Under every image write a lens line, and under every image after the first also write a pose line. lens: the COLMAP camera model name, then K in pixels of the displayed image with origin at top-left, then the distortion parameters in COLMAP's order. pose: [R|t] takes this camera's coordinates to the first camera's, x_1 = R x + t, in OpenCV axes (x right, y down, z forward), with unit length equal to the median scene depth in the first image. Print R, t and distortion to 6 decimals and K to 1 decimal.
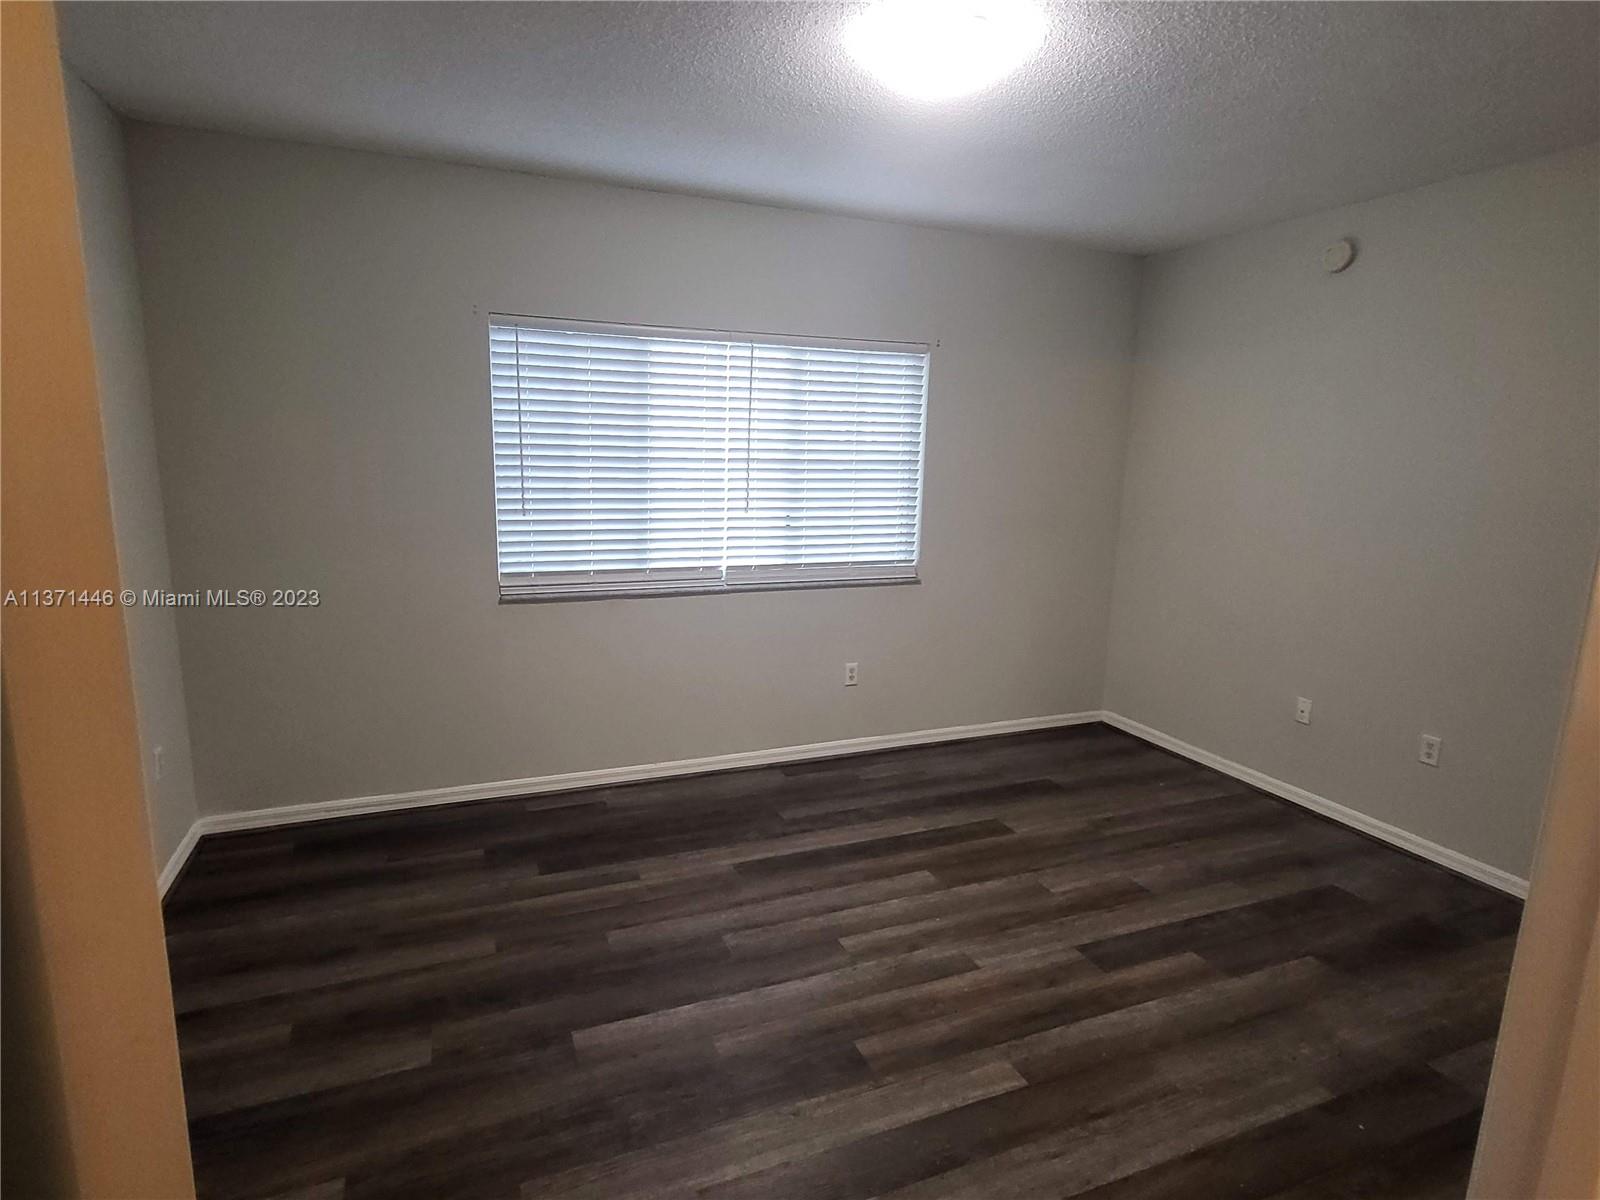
lens RADIAL K [[865.7, 0, 770.7], [0, 865.7, 594.9], [0, 0, 1]] dist [0.001890, -0.001809]
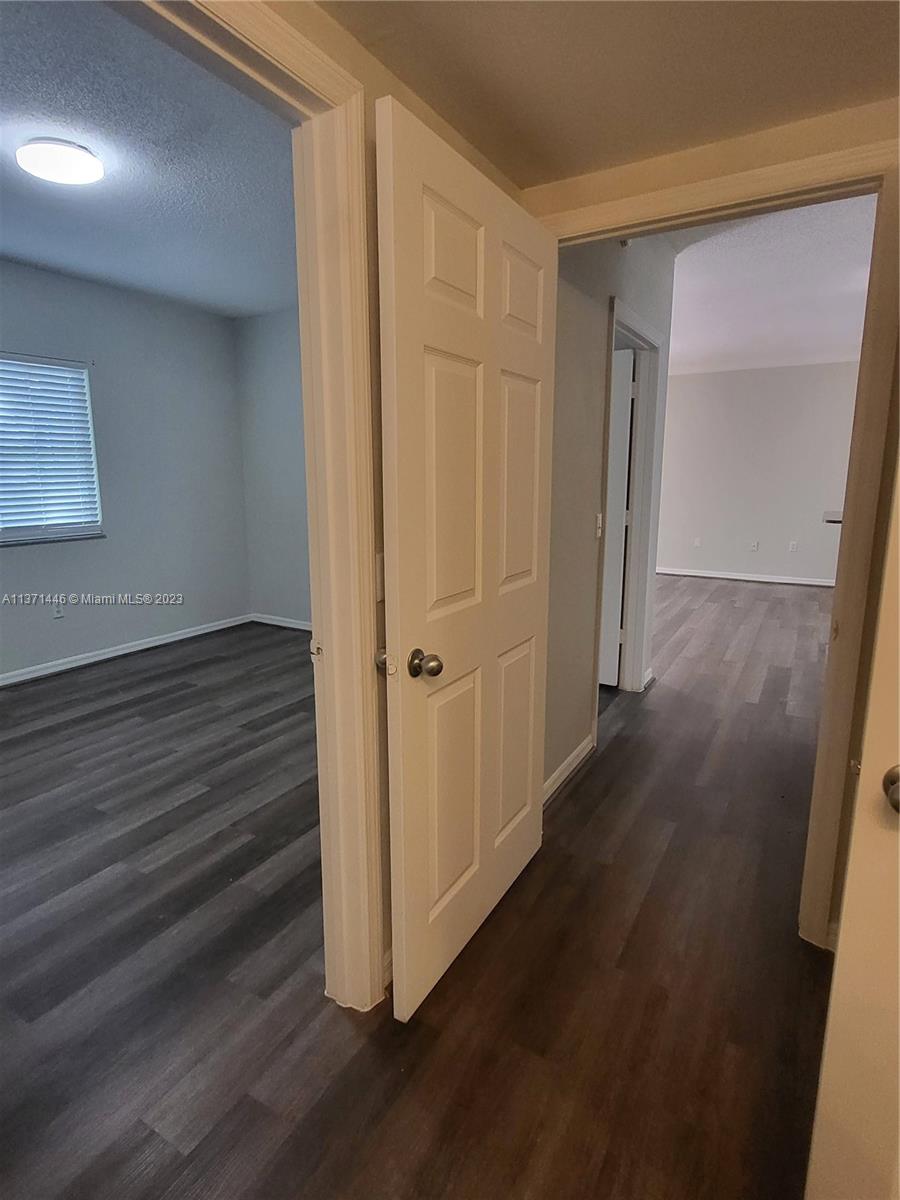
lens RADIAL K [[649.3, 0, 471.1], [0, 649.3, 581.0], [0, 0, 1]] dist [0.001890, -0.001809]
pose [[0.776622, -0.126311, 0.617174, -0.033425], [0.121786, 0.991315, 0.049634, 0.105091], [-0.618083, 0.036616, 0.785260, -0.244728]]
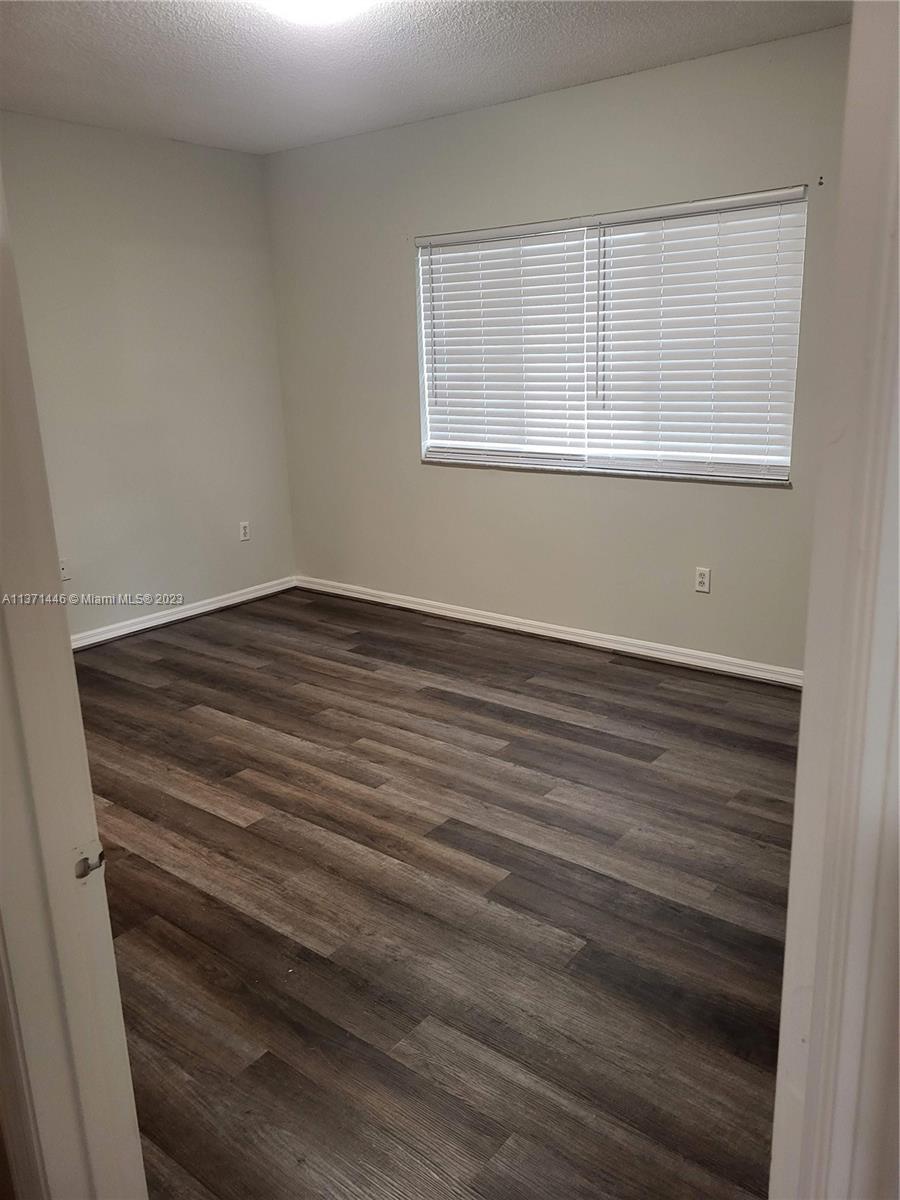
lens RADIAL K [[902.5, 0, 457.1], [0, 902.5, 595.4], [0, 0, 1]] dist [0.029688, -0.010885]
pose [[0.501523, 0.198323, -0.842106, 1.076412], [-0.109290, 0.980096, 0.165732, -0.035444], [0.858213, 0.008916, 0.513215, 0.387968]]
